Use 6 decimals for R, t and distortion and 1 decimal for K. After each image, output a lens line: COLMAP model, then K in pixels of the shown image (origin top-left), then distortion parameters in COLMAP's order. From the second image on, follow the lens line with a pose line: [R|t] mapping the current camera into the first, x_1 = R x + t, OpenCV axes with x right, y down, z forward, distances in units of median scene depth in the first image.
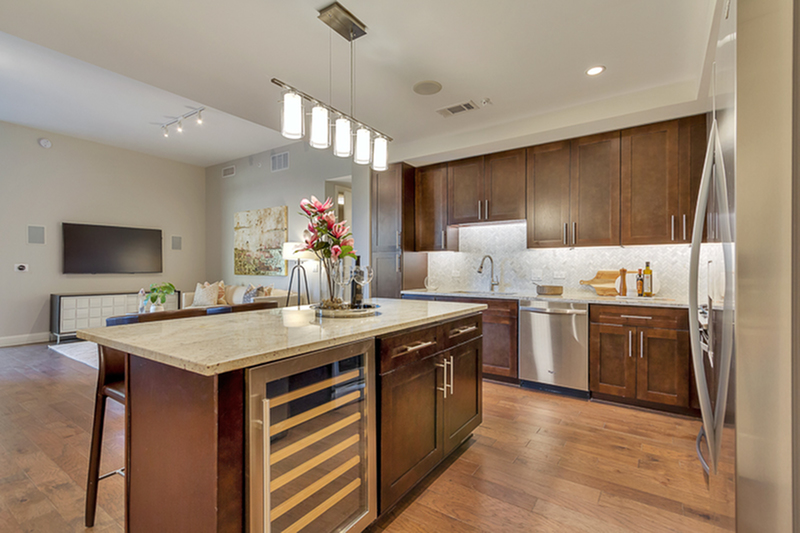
lens RADIAL K [[375.7, 0, 398.2], [0, 375.7, 269.6], [0, 0, 1]] dist [0.004745, 0.000270]
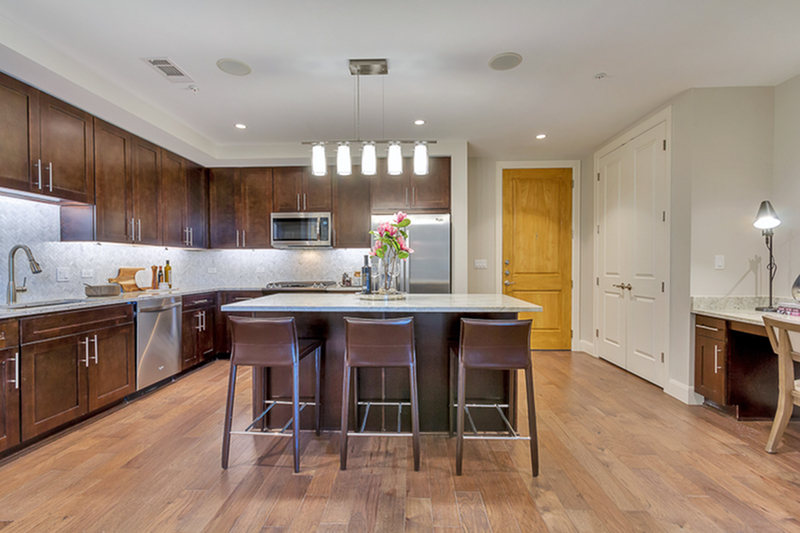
lens RADIAL K [[375.7, 0, 398.2], [0, 375.7, 269.6], [0, 0, 1]] dist [0.004745, 0.000270]
pose [[-0.538016, -0.009011, 0.842887, -0.704661], [0.006334, 0.999871, 0.014733, -0.002734], [-0.842911, 0.013266, -0.537889, 0.905523]]
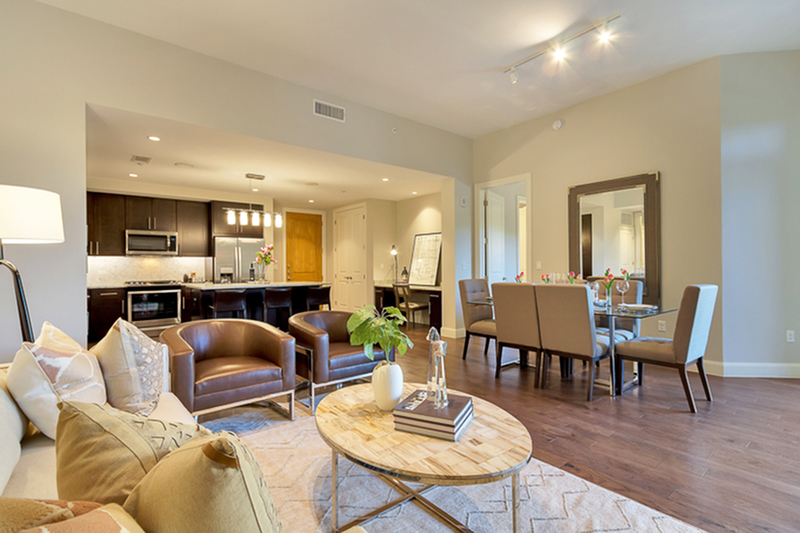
lens RADIAL K [[383.5, 0, 400.0], [0, 383.5, 266.5], [0, 0, 1]] dist [0.002671, 0.000143]
pose [[-0.963105, 0.007559, 0.269020, -1.060753], [0.008740, 0.999957, 0.003193, -0.006989], [-0.268984, 0.005426, -0.963129, 1.910093]]
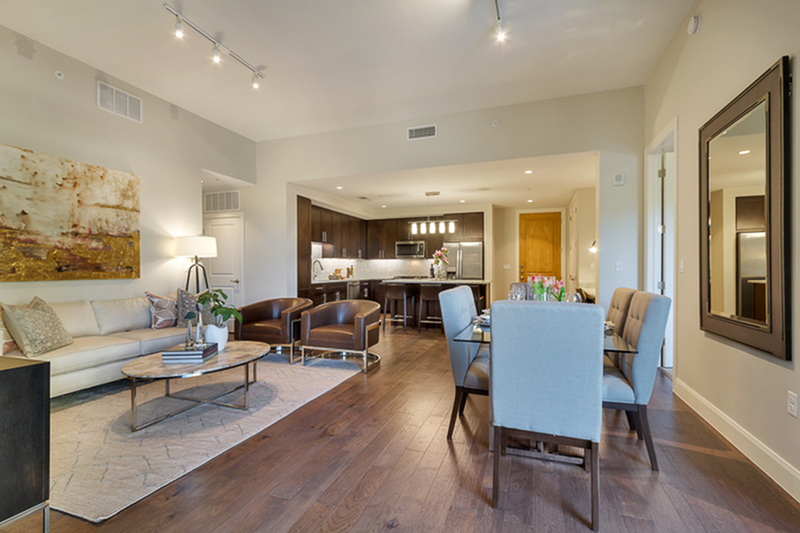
lens RADIAL K [[375.7, 0, 398.2], [0, 375.7, 269.6], [0, 0, 1]] dist [0.004745, 0.000270]
pose [[-0.257560, -0.003859, 0.966255, -1.856807], [0.004357, 0.999977, 0.005155, -0.000814], [-0.966253, 0.005537, -0.257537, 1.221267]]
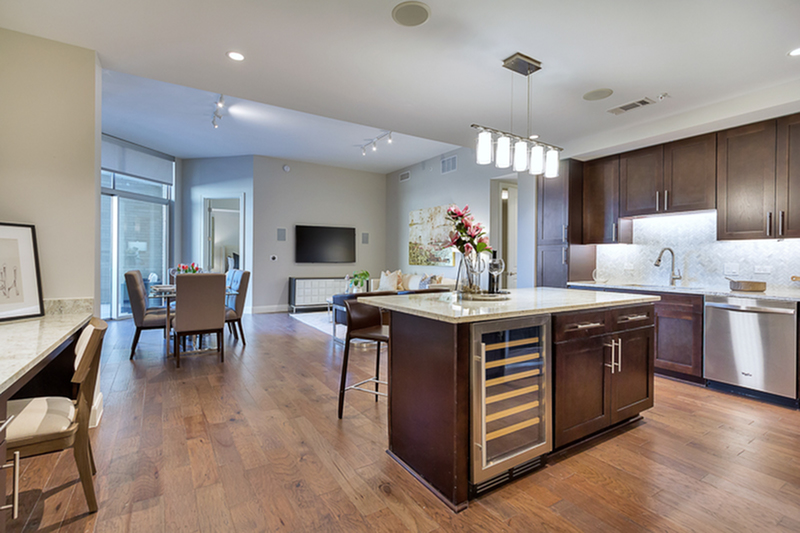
lens RADIAL K [[377.4, 0, 397.9], [0, 377.4, 260.4], [0, 0, 1]] dist [0.003746, -0.000392]
pose [[0.919134, 0.007298, -0.393878, -0.013812], [-0.007373, 0.999972, 0.001324, -0.002291], [0.393877, 0.001687, 0.919162, -0.166122]]
